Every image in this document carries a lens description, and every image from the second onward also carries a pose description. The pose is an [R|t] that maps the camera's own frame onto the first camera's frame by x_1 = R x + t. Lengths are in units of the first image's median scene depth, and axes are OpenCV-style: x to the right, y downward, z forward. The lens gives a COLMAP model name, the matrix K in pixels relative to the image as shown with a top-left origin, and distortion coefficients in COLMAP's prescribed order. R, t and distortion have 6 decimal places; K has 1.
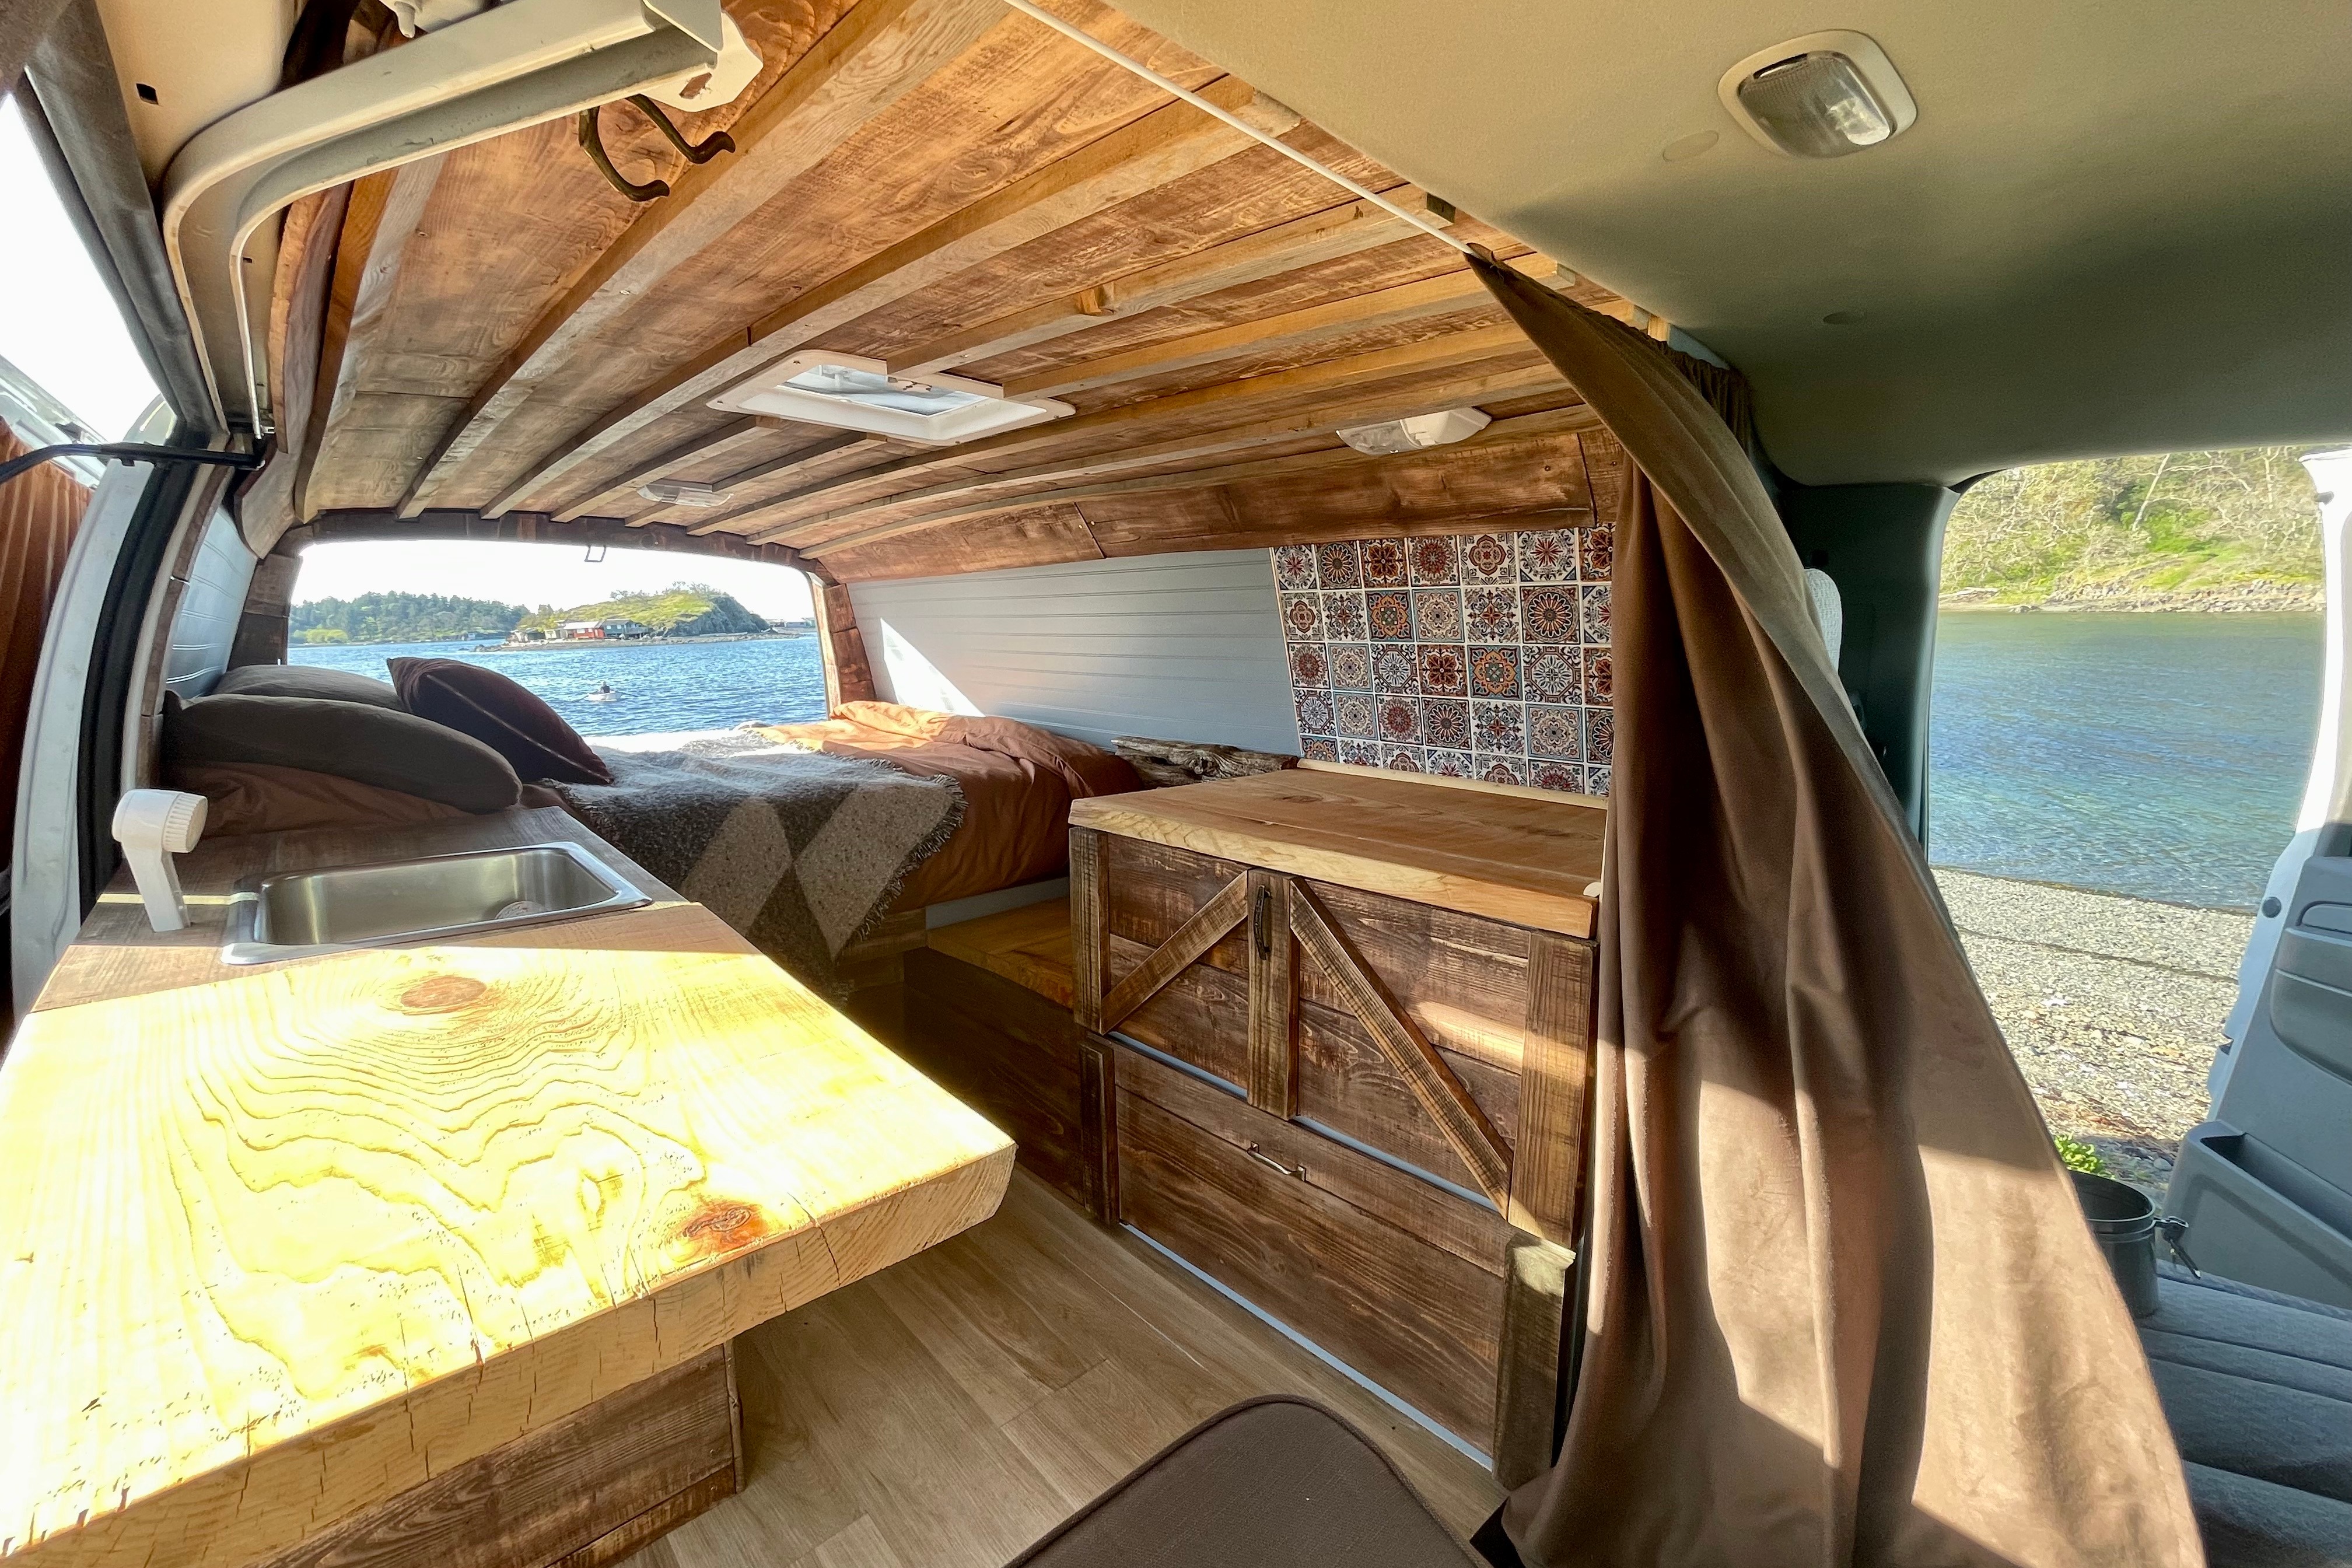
lens RADIAL K [[952.2, 0, 1171.2], [0, 952.2, 789.0], [0, 0, 1]] dist [-0.000275, -0.000593]
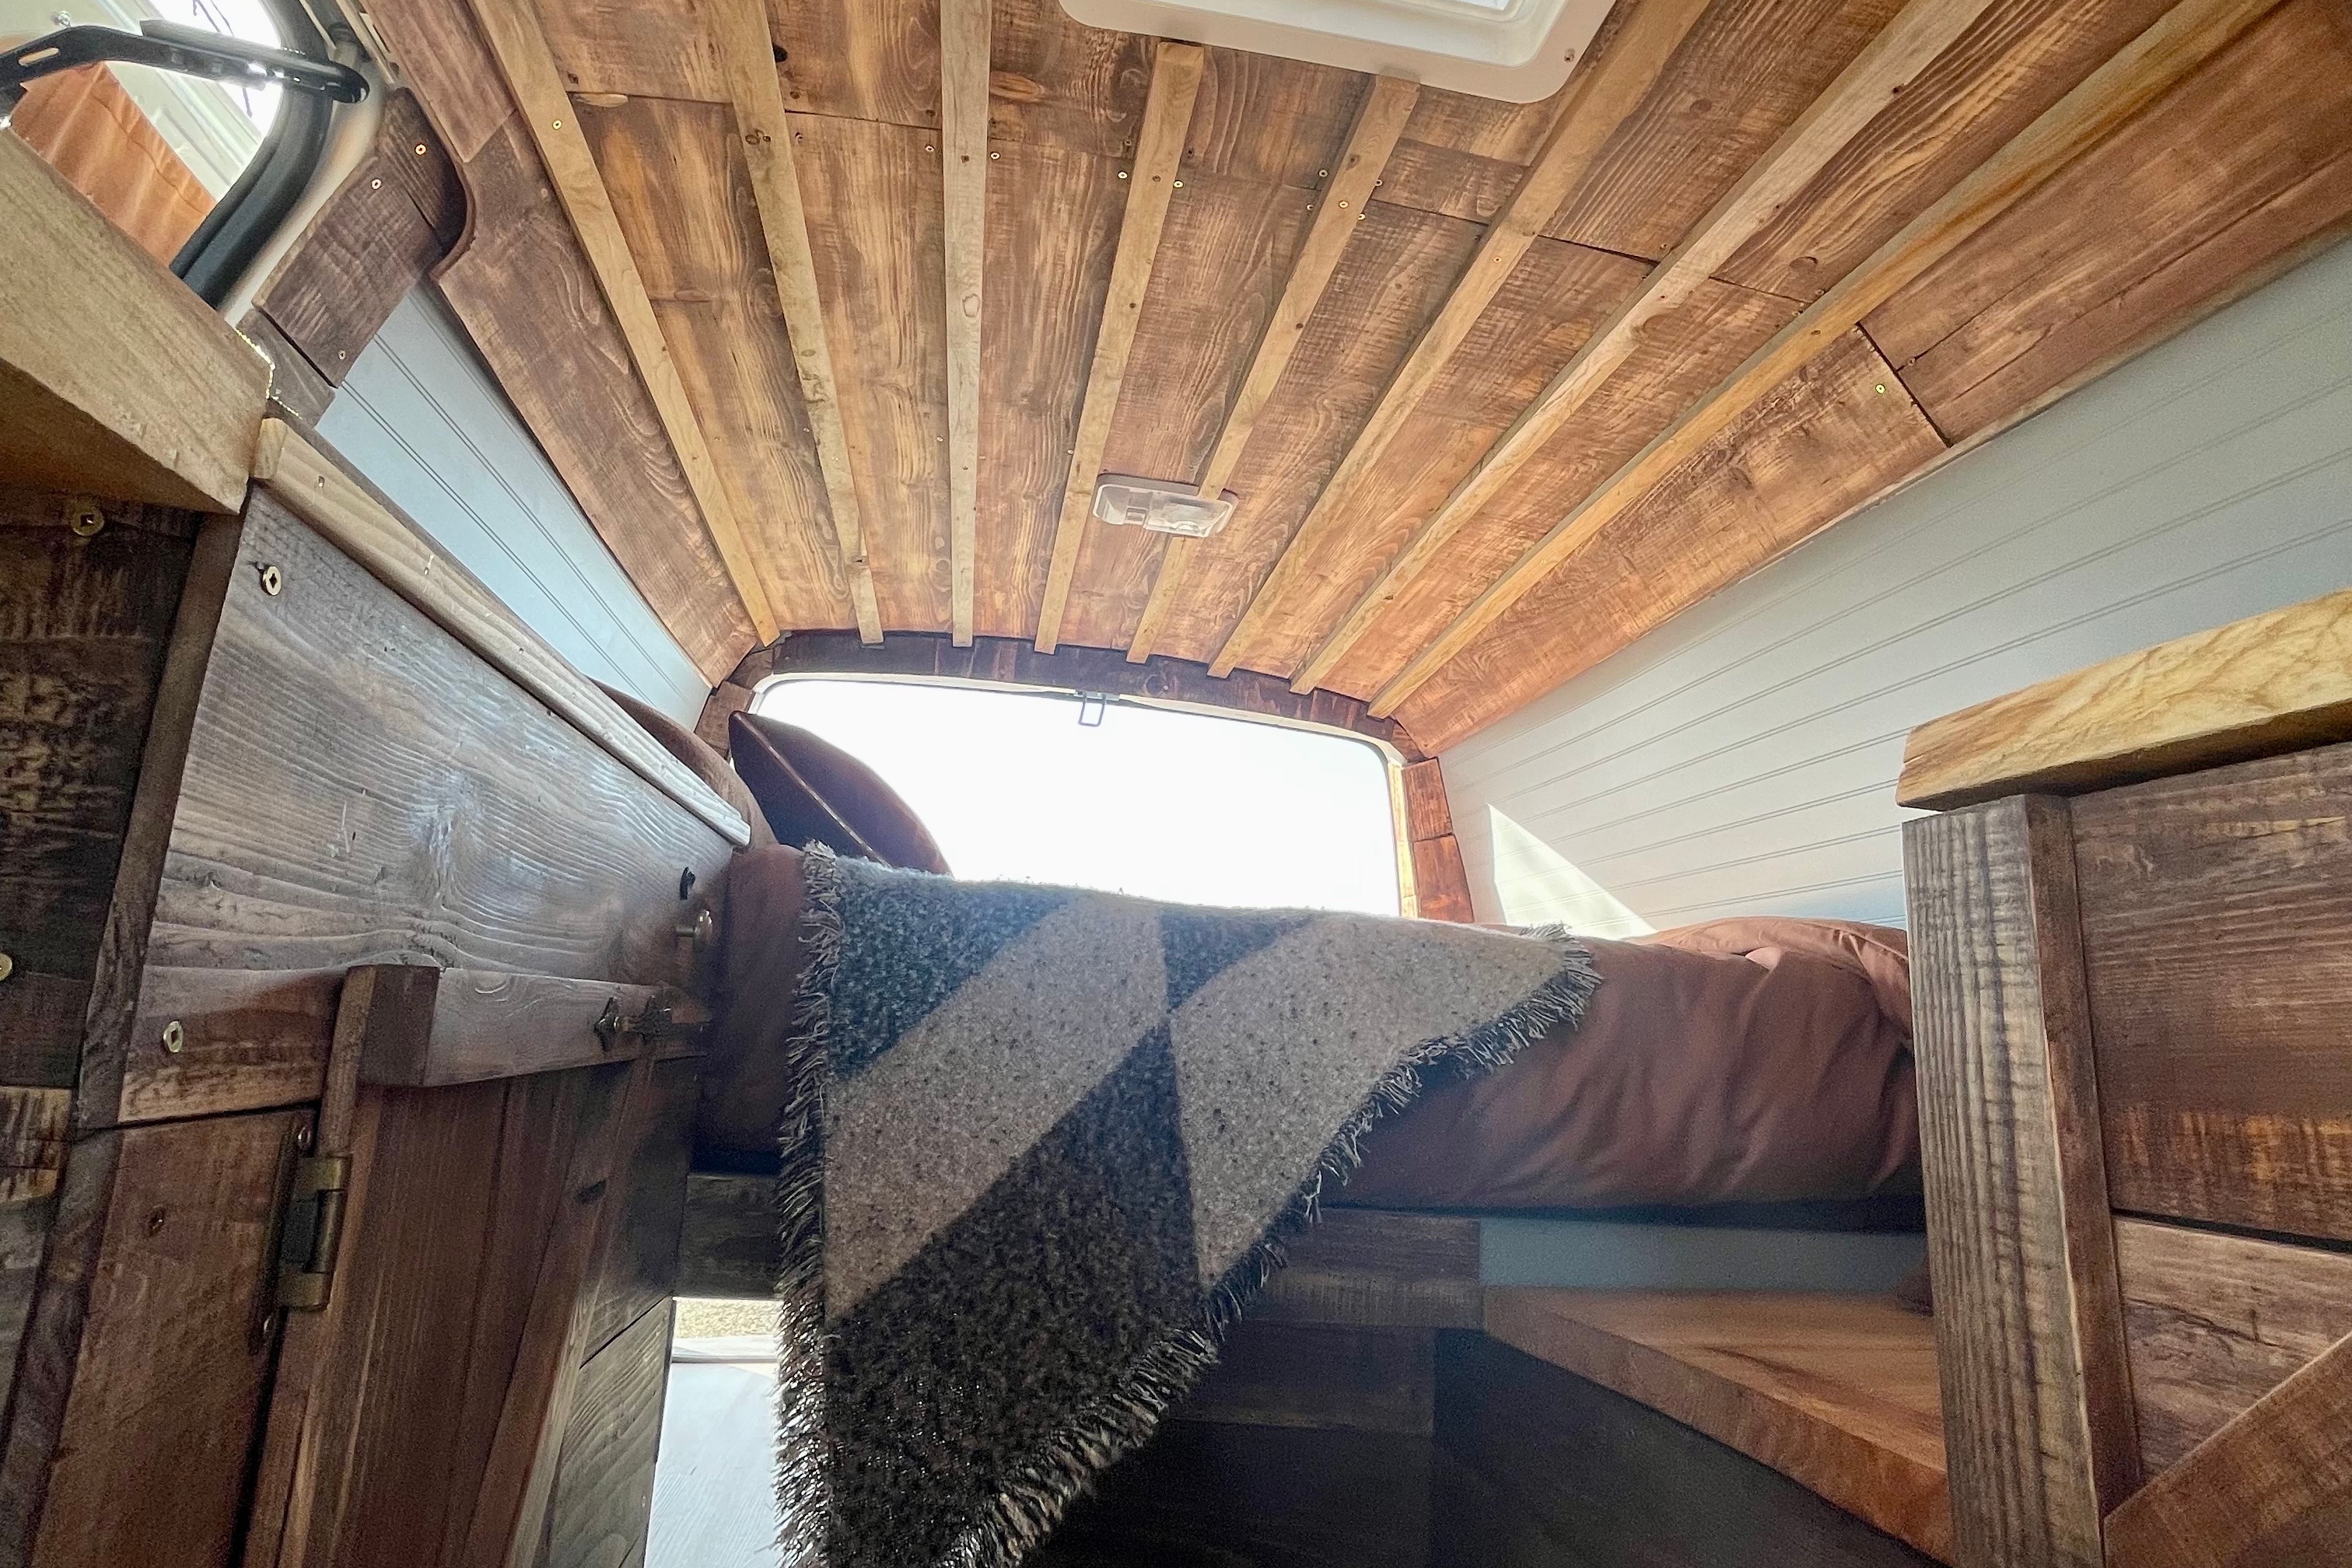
lens RADIAL K [[1275.3, 0, 1169.0], [0, 1275.3, 773.2], [0, 0, 1]] dist [-0.004655, 0.000281]
pose [[0.832326, -0.075545, -0.549114, -0.071385], [-0.143469, 0.927546, -0.345073, 0.174742], [0.535397, 0.365994, 0.761182, 0.527786]]
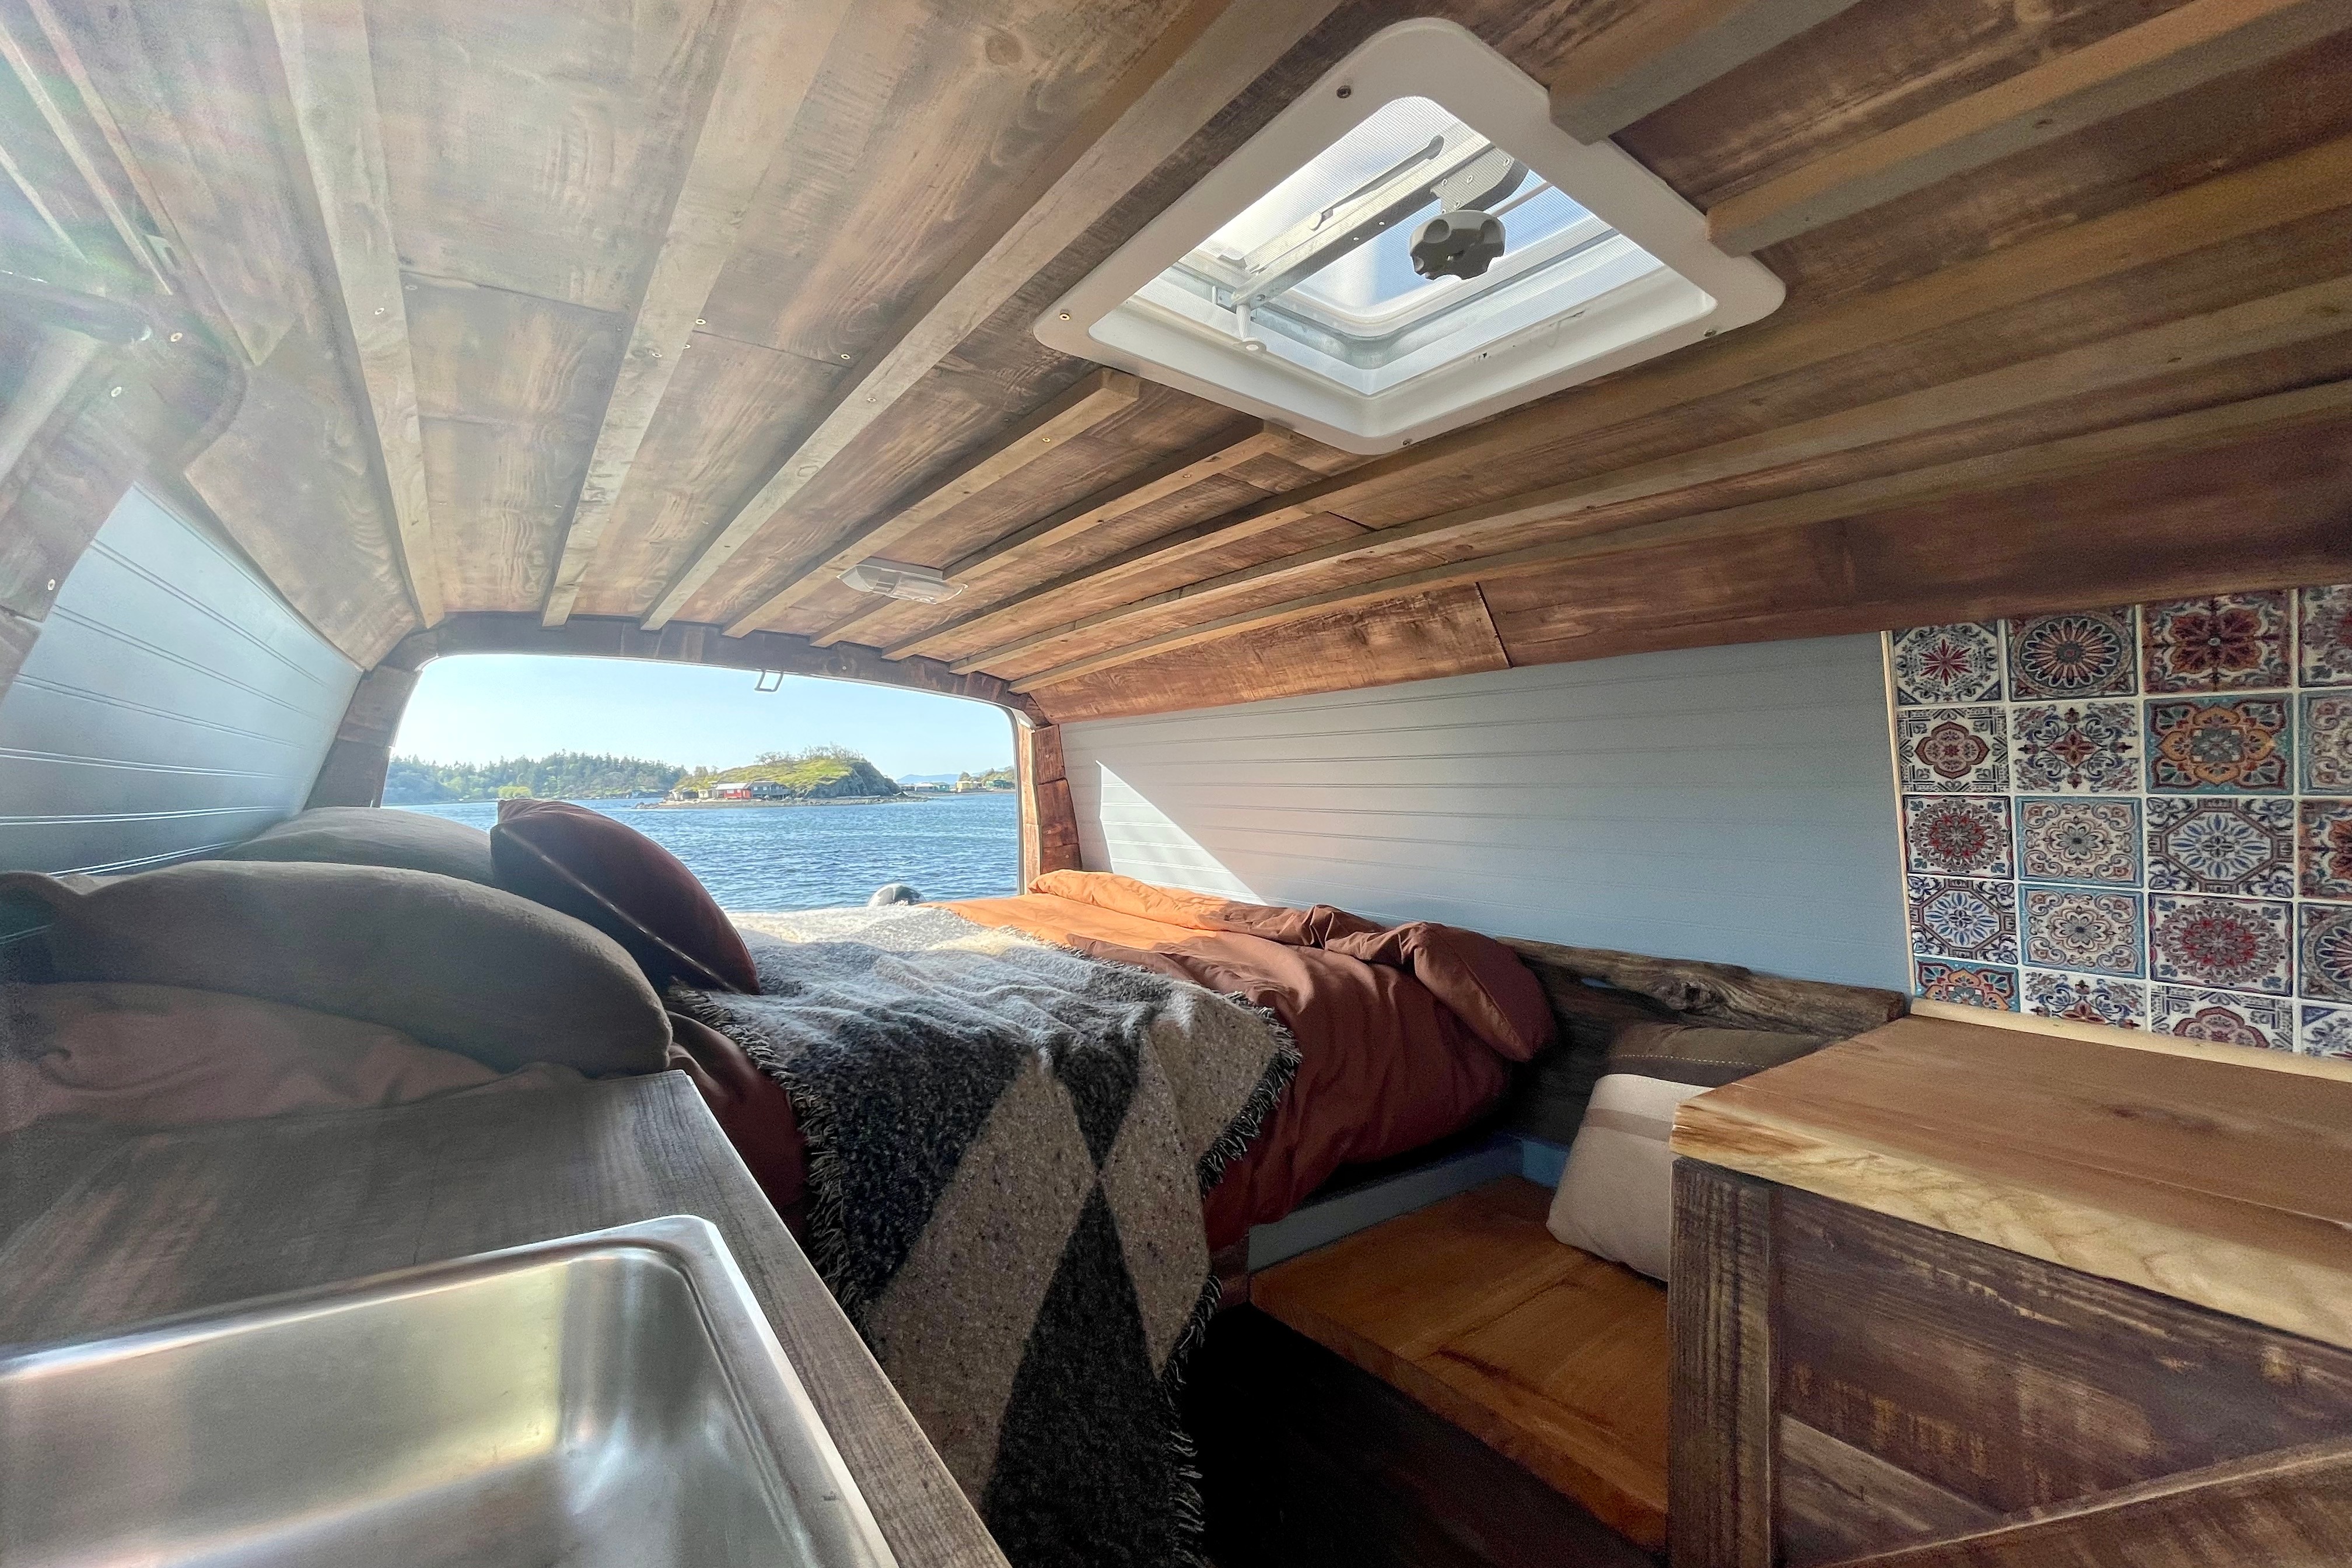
lens RADIAL K [[952.2, 0, 1171.2], [0, 952.2, 789.0], [0, 0, 1]] dist [-0.000275, -0.000593]
pose [[0.993182, 0.014544, -0.115659, -0.276991], [-0.034564, 0.984309, -0.173034, -0.047547], [0.111328, 0.175852, 0.978101, 0.425240]]
